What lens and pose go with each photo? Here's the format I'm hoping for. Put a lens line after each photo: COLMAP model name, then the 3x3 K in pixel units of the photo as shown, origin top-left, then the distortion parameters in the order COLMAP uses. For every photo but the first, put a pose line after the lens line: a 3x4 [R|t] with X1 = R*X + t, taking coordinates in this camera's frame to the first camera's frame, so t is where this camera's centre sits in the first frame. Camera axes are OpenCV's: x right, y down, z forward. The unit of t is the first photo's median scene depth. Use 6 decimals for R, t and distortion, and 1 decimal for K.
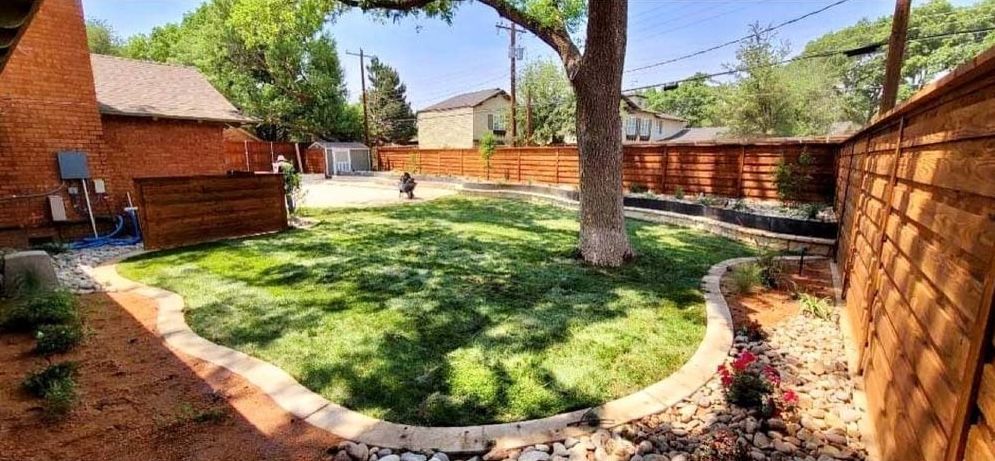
lens RADIAL K [[418.3, 0, 497.5], [0, 418.3, 230.5], [0, 0, 1]] dist [-0.000504, 0.000158]
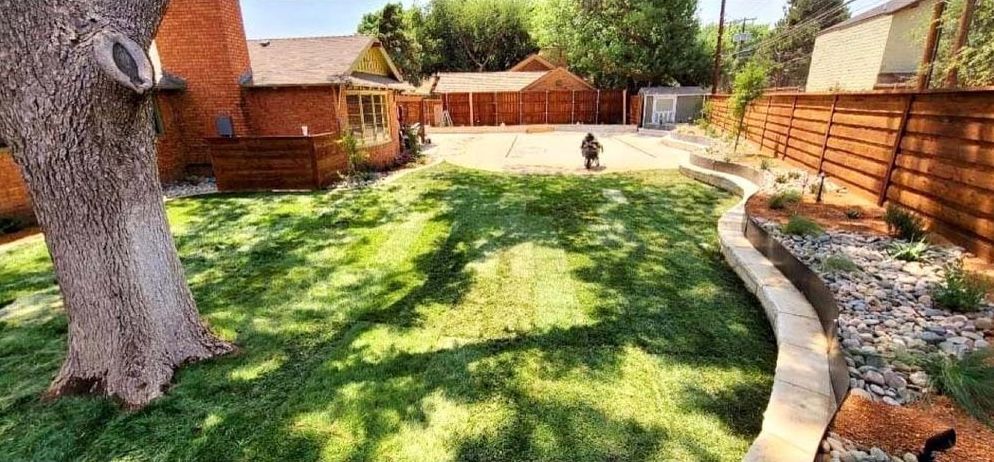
lens RADIAL K [[417.9, 0, 497.0], [0, 417.9, 231.0], [0, 0, 1]] dist [-0.000504, 0.000158]
pose [[0.524786, 0.242175, -0.816058, 0.229049], [-0.130776, 0.970233, 0.203829, -0.064437], [0.841128, -0.000246, 0.540835, 0.293446]]
